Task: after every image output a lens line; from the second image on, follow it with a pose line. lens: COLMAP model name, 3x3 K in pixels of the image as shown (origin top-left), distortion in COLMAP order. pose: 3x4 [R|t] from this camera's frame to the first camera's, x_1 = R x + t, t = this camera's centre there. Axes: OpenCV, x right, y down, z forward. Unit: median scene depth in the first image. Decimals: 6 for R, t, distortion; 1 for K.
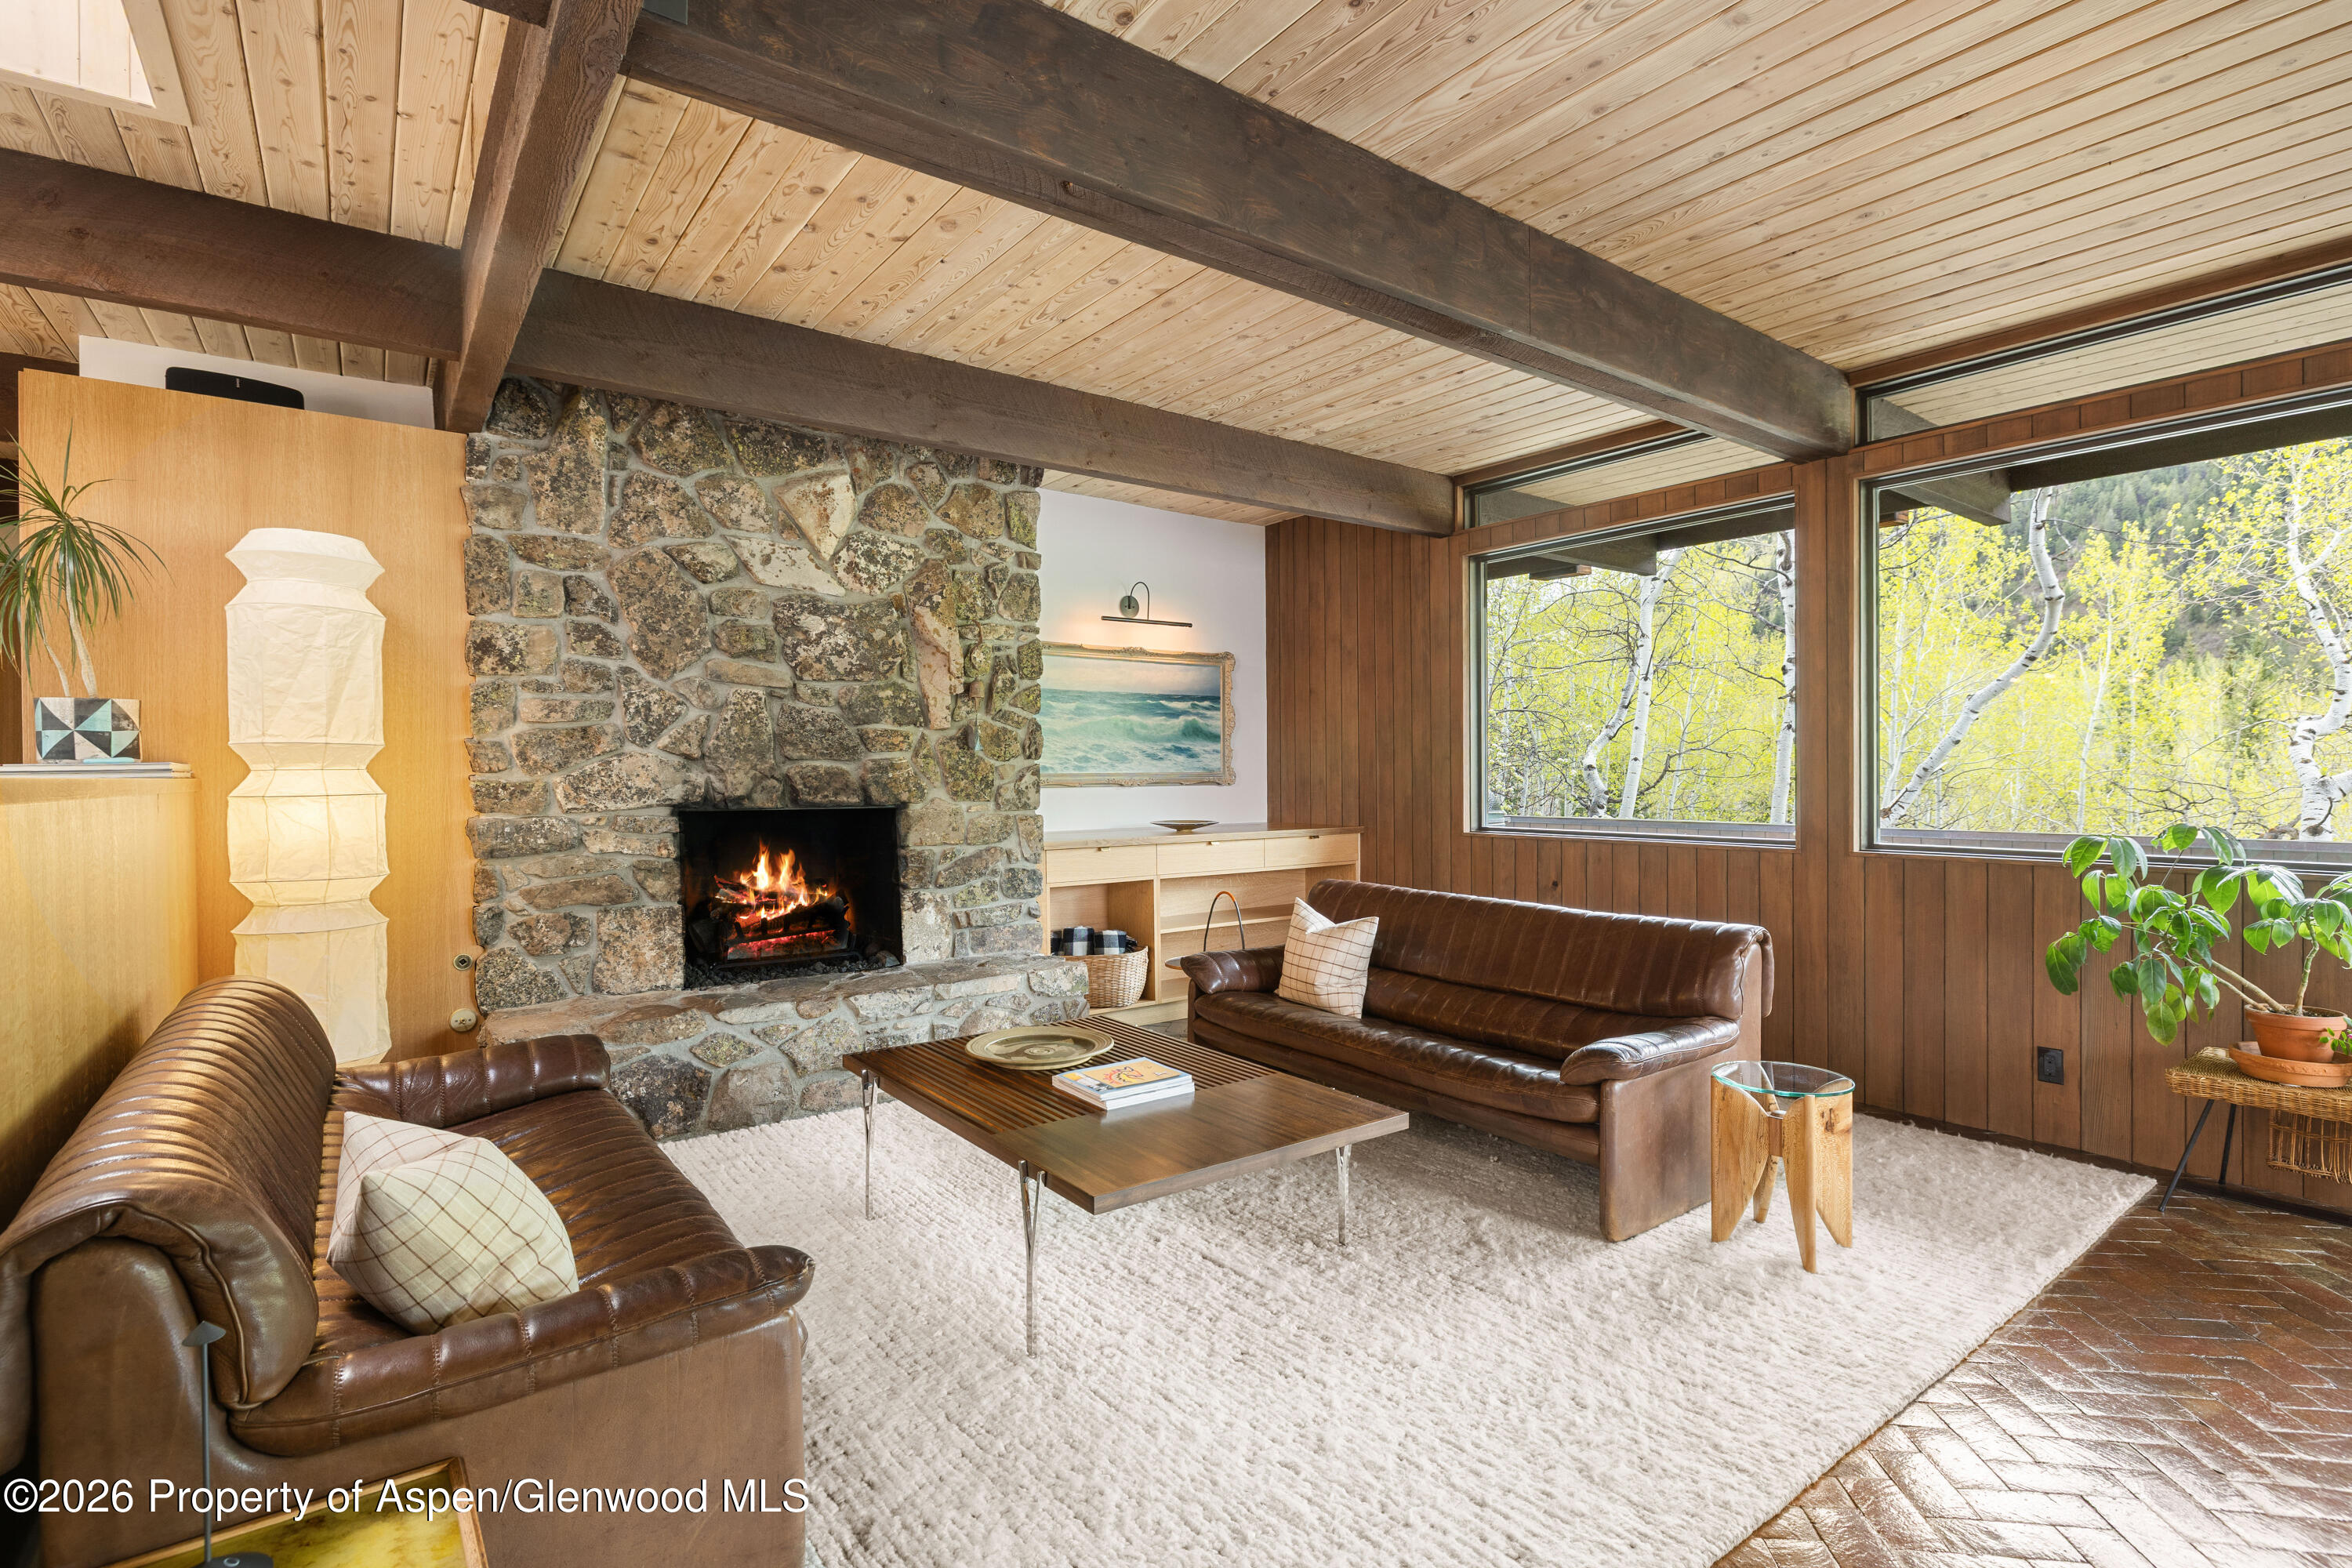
lens RADIAL K [[1120.5, 0, 1183.2], [0, 1120.5, 778.5], [0, 0, 1]] dist [-0.005474, -0.000351]
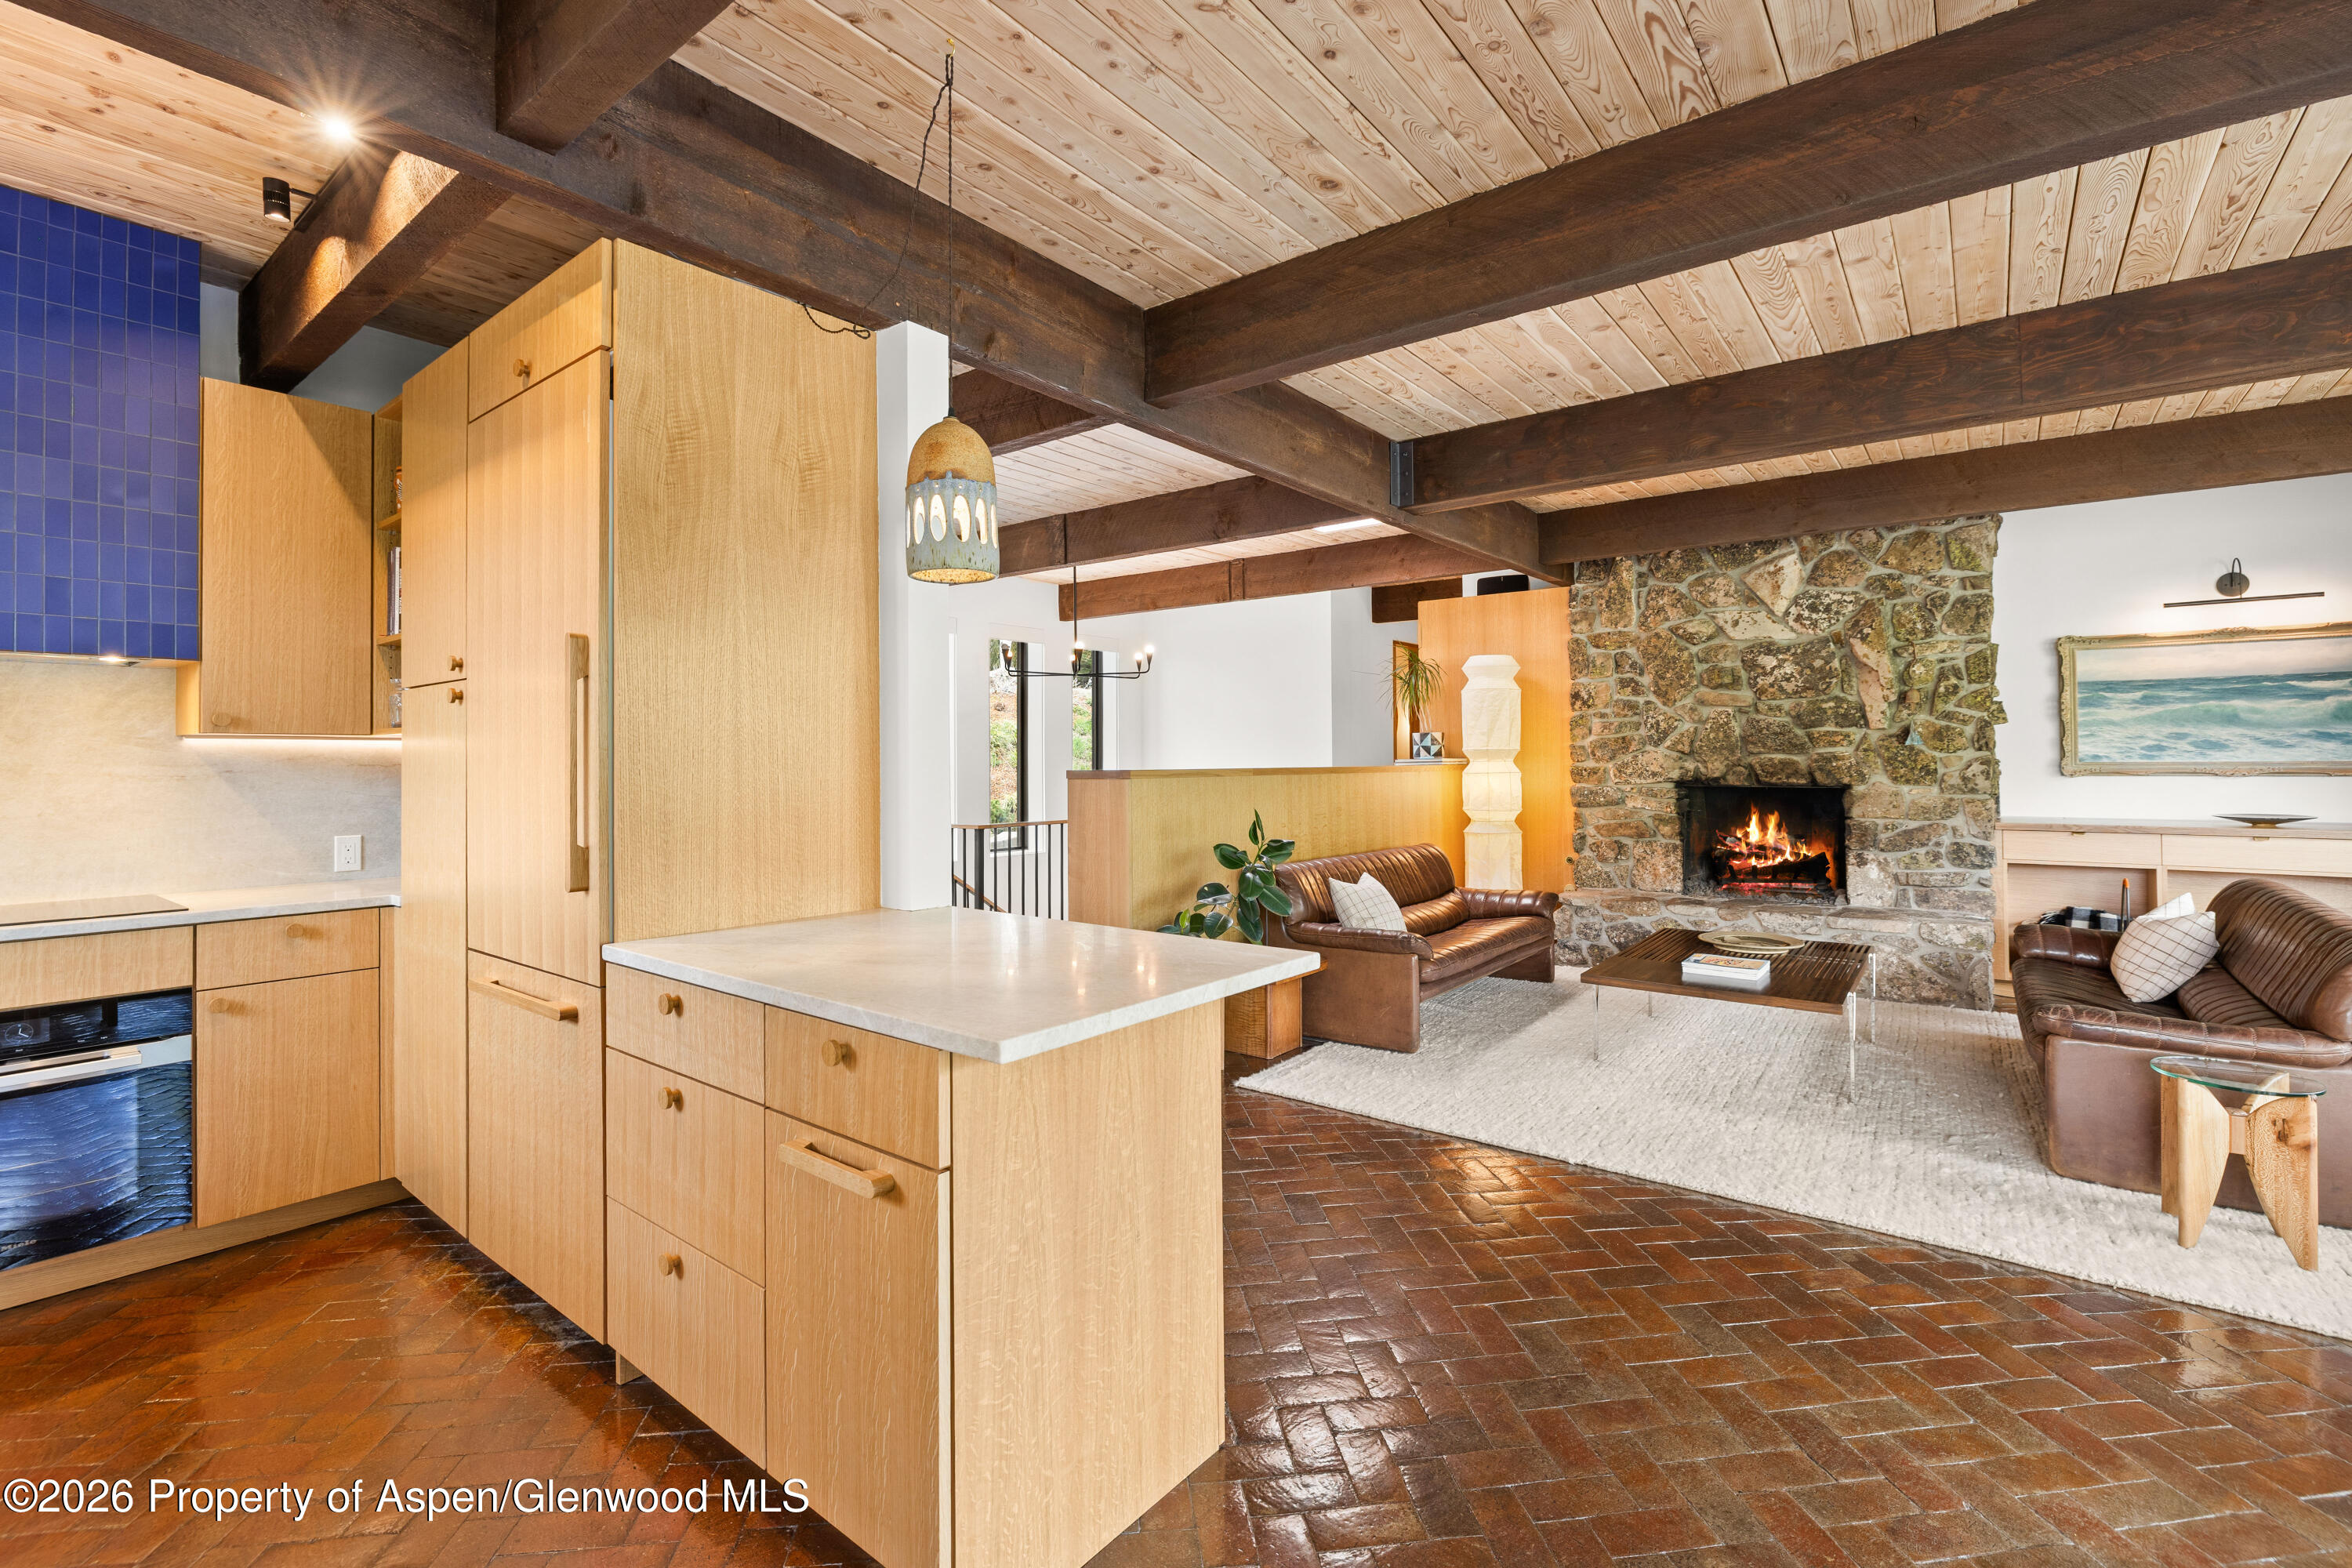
lens RADIAL K [[1049.1, 0, 1183.9], [0, 1049.1, 743.9], [0, 0, 1]] dist [-0.003695, -0.000790]
pose [[0.273641, -0.010204, -0.961778, 0.782433], [-0.000614, 0.999942, -0.010784, -0.014155], [0.961832, 0.003542, 0.273619, -0.116045]]
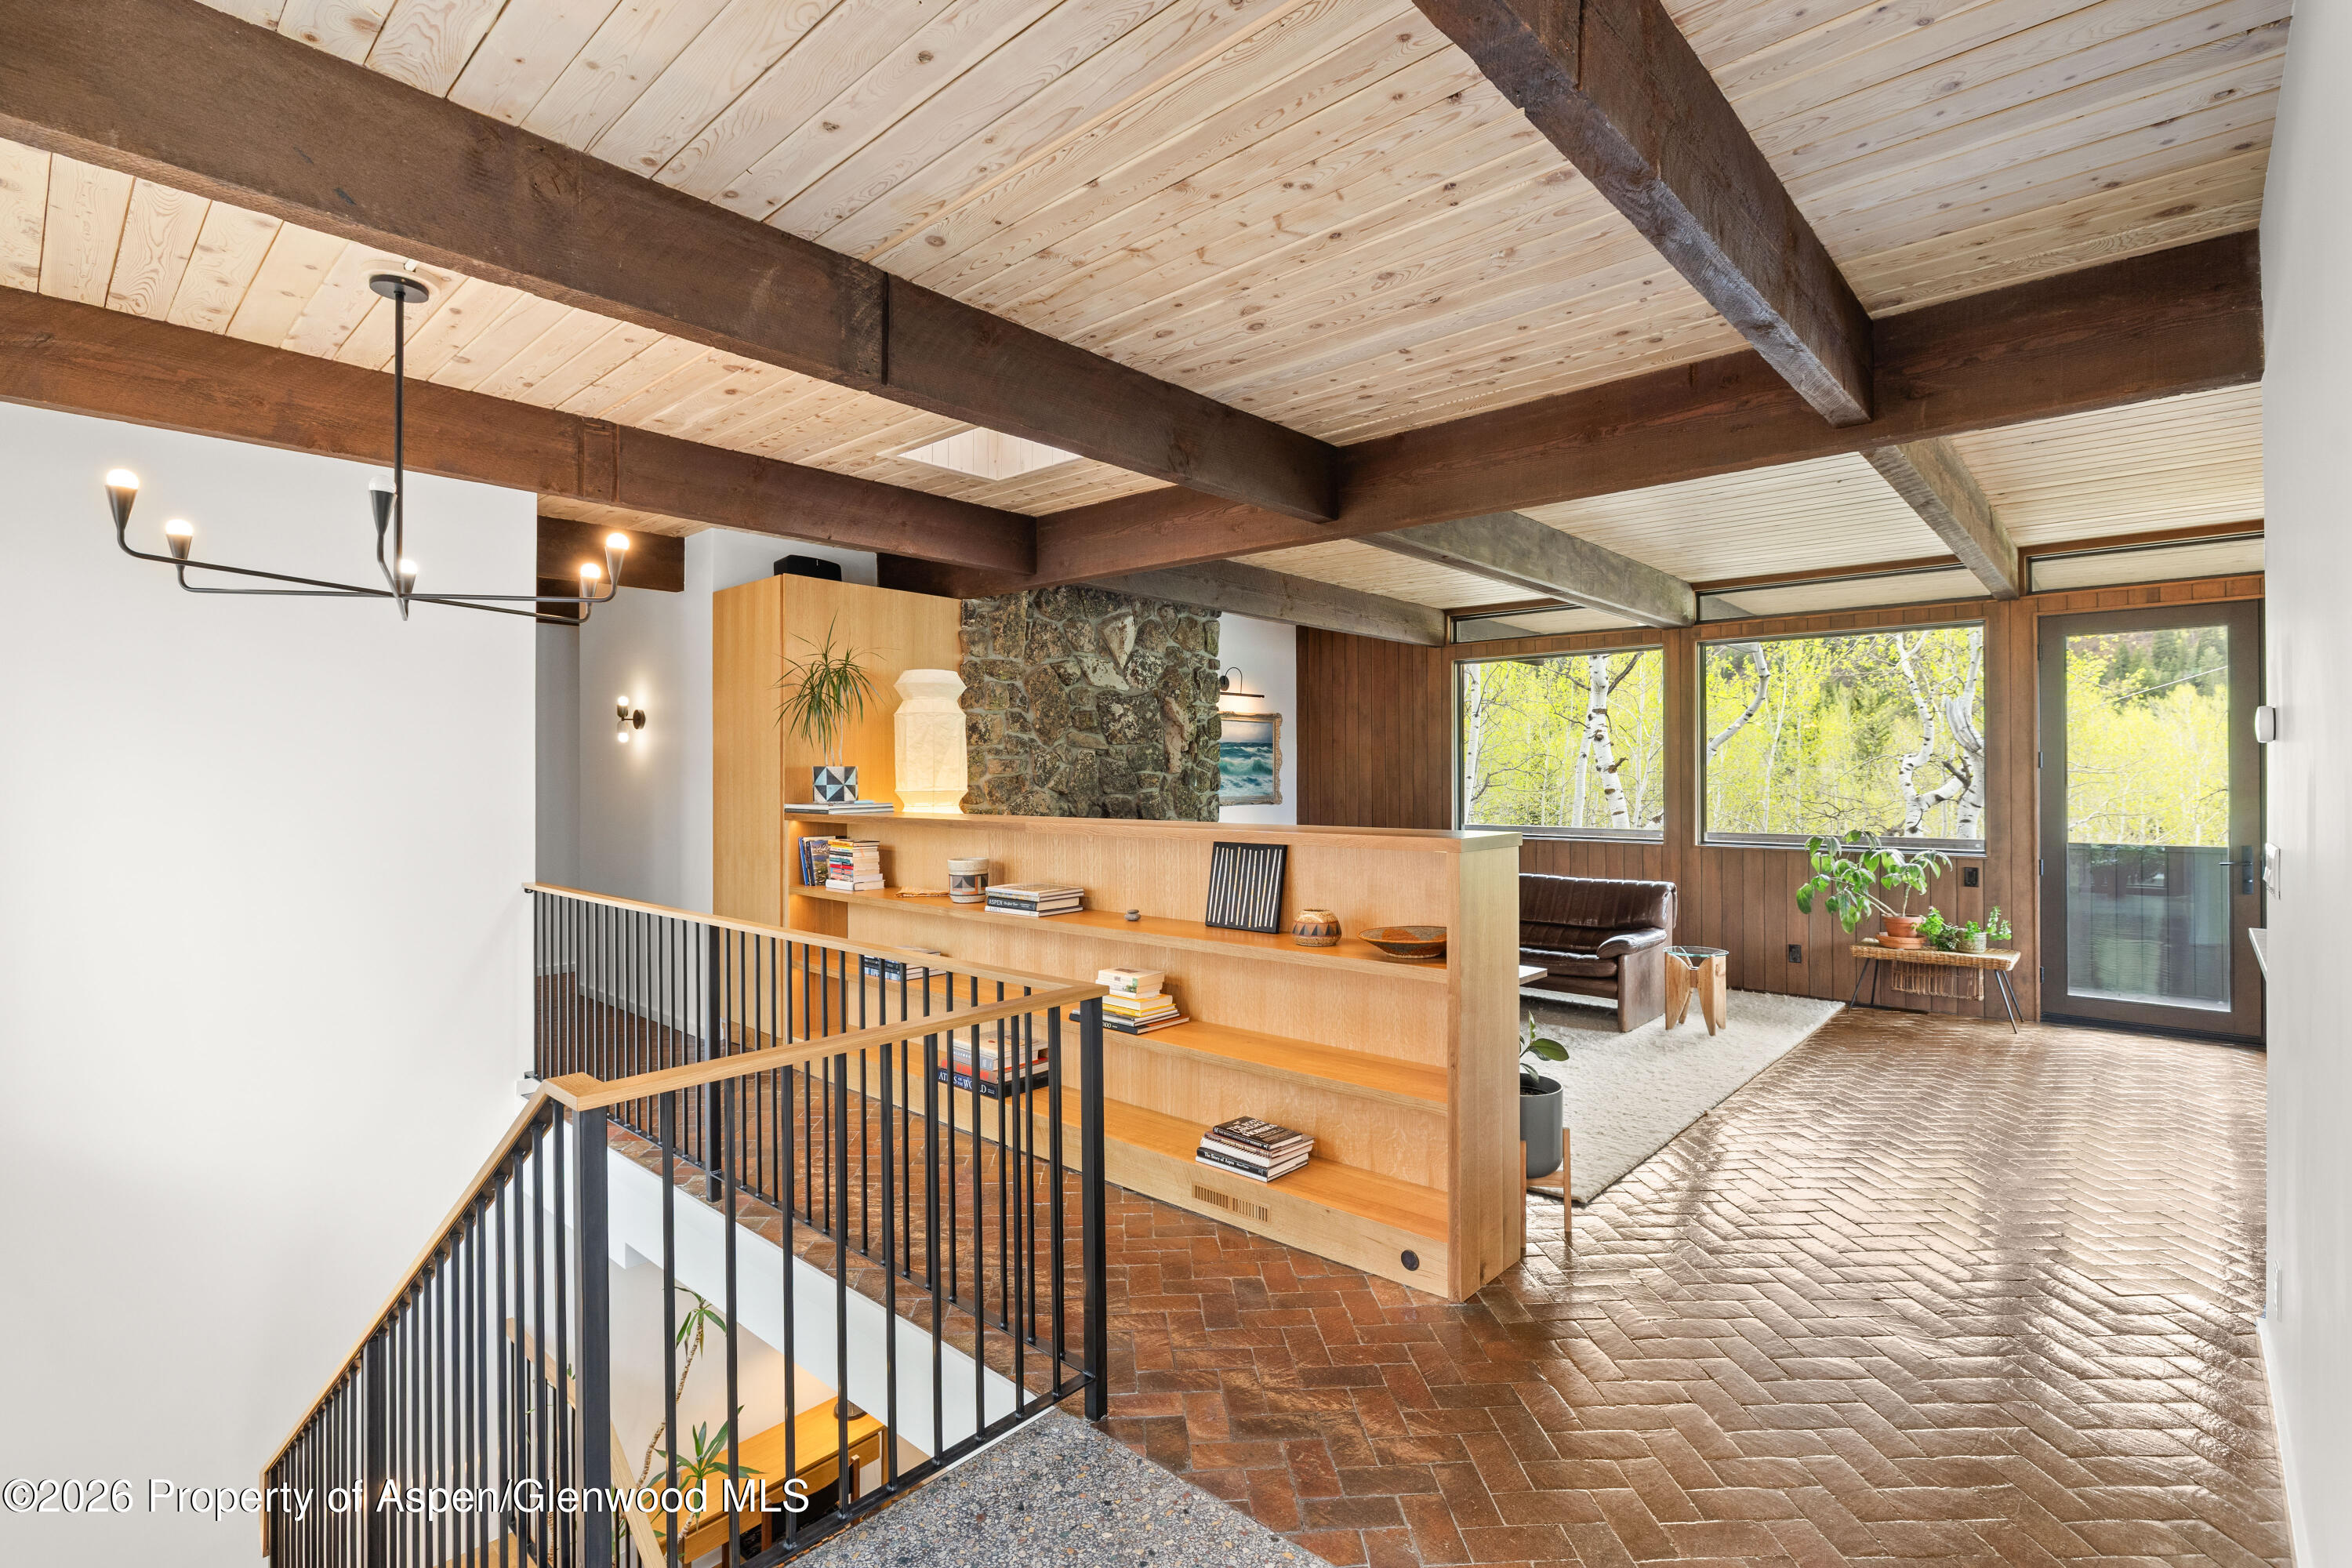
lens RADIAL K [[1094.8, 0, 1183.5], [0, 1094.8, 770.8], [0, 0, 1]] dist [-0.000295, 0.000217]
pose [[0.979357, 0.004767, 0.202081, -0.552684], [-0.002709, 0.999942, -0.010462, -0.033393], [-0.202119, 0.009699, 0.979313, -0.555585]]
